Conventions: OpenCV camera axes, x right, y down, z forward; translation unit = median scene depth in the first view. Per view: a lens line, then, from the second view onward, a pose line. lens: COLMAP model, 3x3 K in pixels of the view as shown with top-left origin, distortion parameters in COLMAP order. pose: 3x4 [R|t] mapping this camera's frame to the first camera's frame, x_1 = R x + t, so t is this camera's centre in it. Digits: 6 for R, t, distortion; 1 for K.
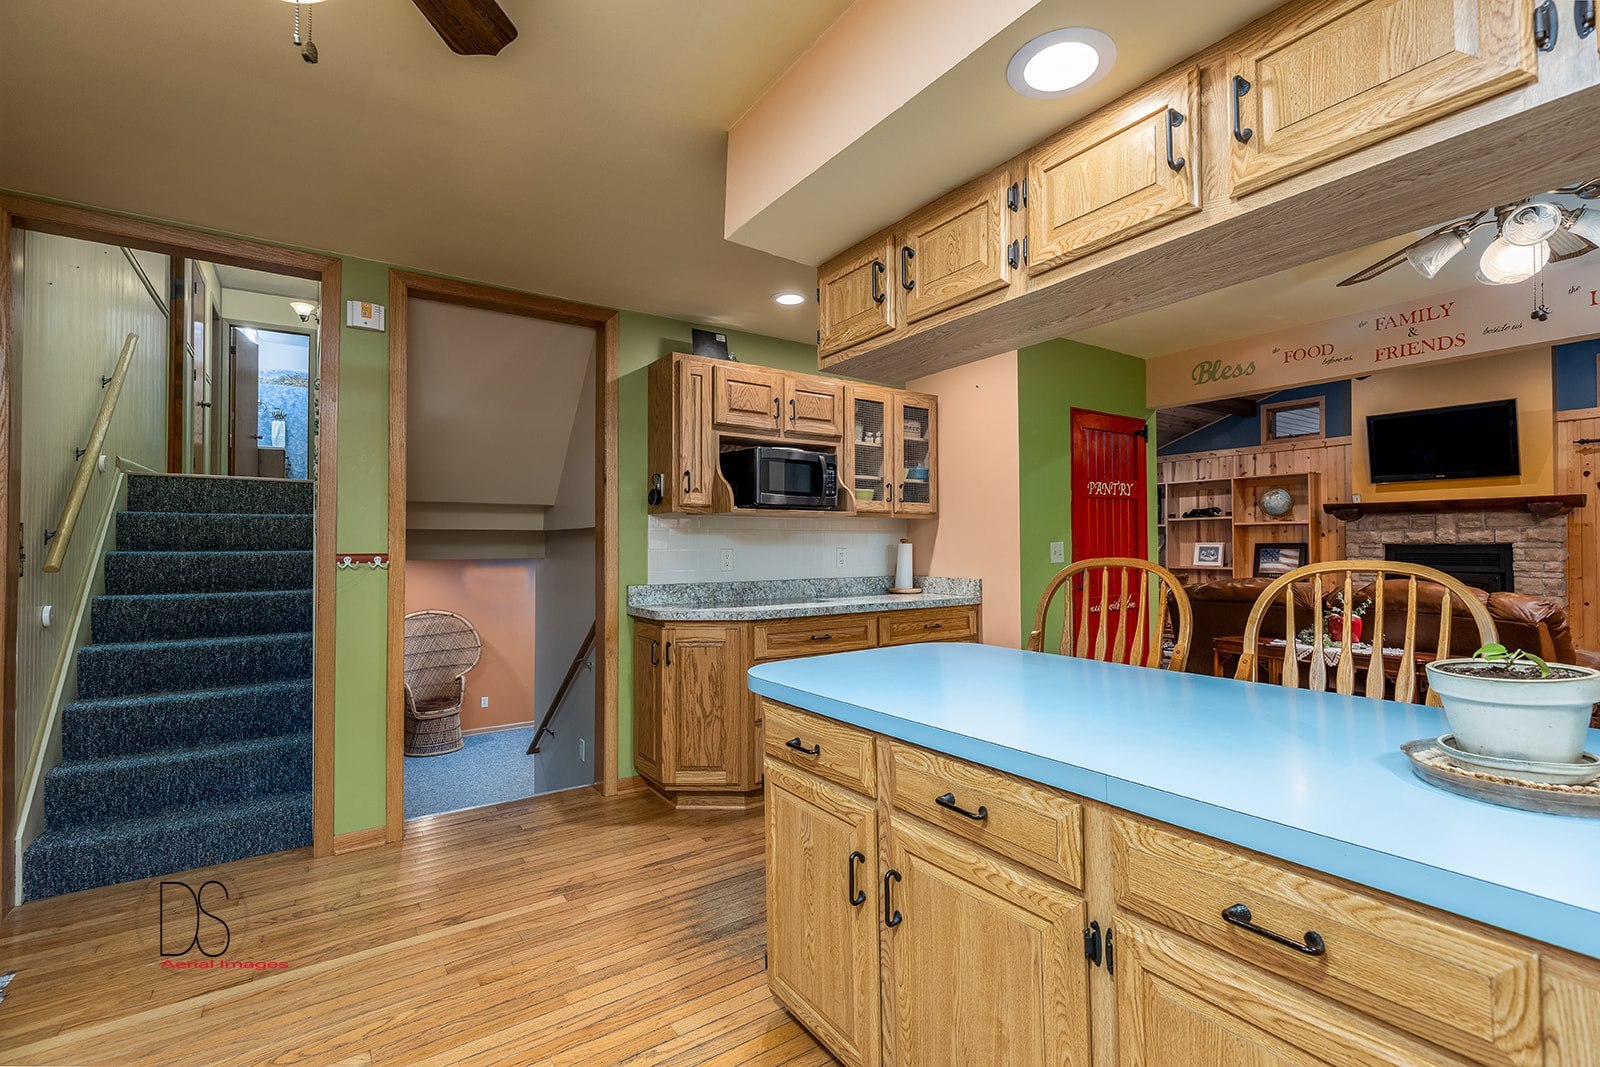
lens RADIAL K [[725.5, 0, 810.3], [0, 725.5, 534.9], [0, 0, 1]] dist [0.001918, -0.000018]
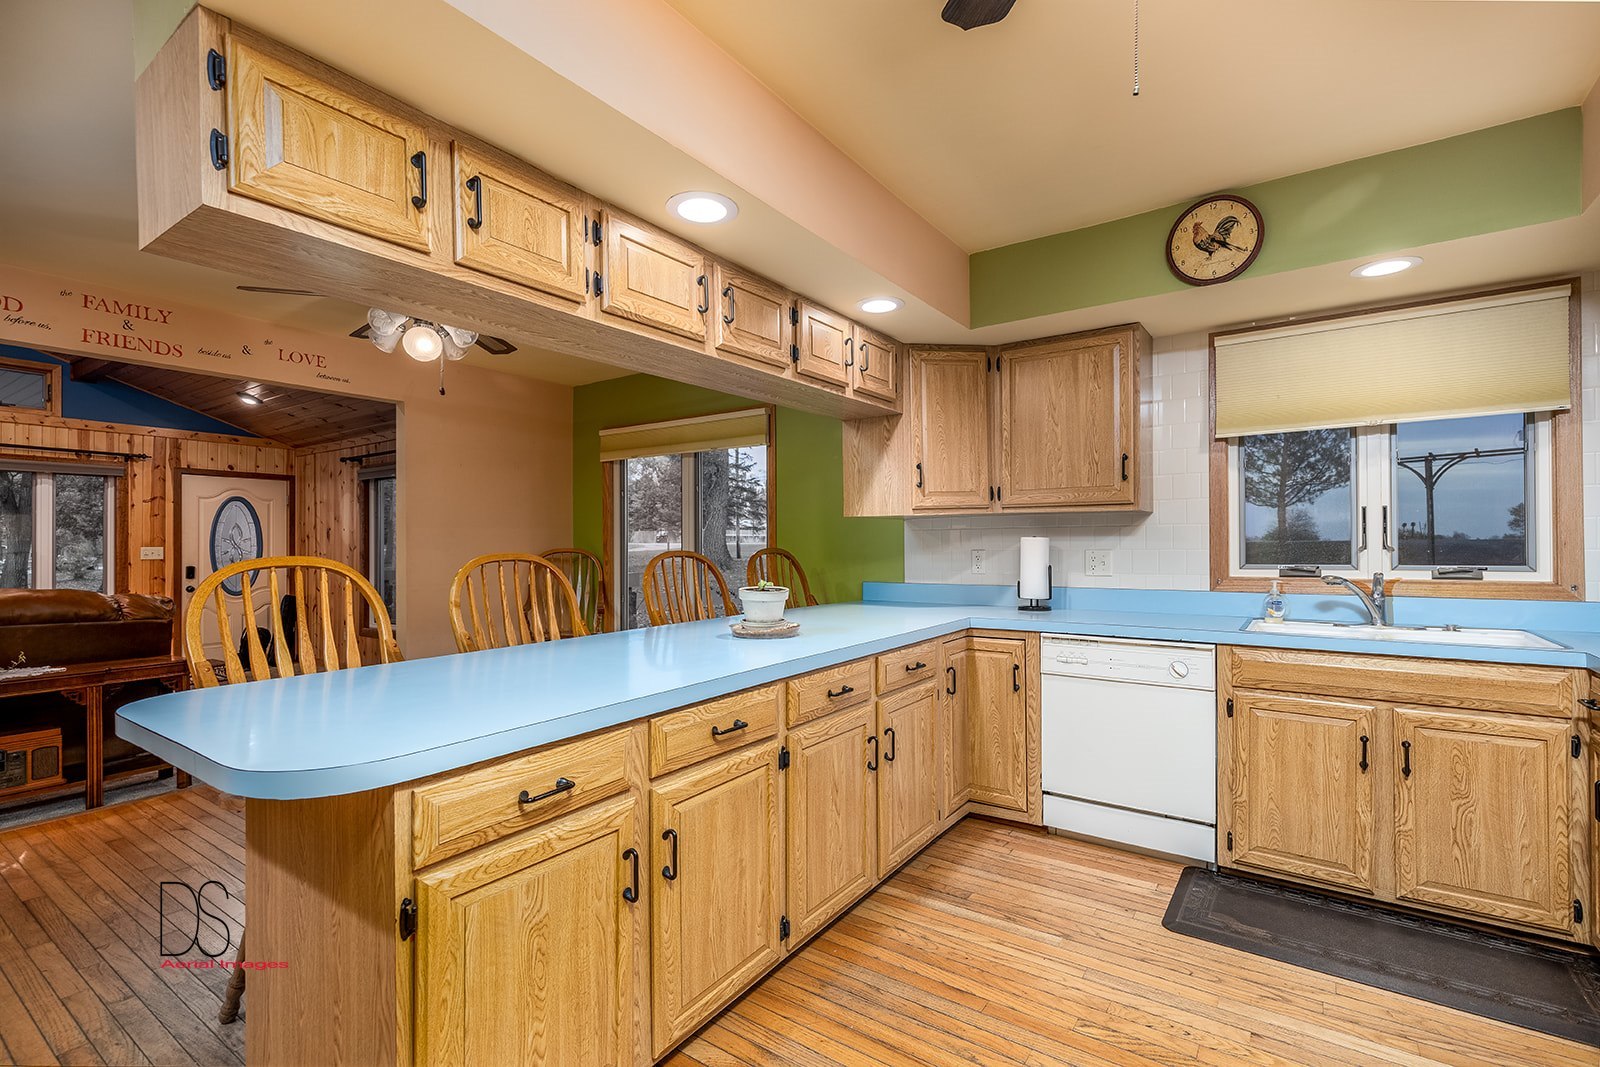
lens RADIAL K [[725.5, 0, 806.9], [0, 725.5, 543.5], [0, 0, 1]] dist [0.001918, -0.000018]
pose [[-0.363009, 0.005879, 0.931767, -0.934310], [-0.011039, 0.999883, -0.010609, 0.033075], [-0.931720, -0.014137, -0.362902, 1.137983]]
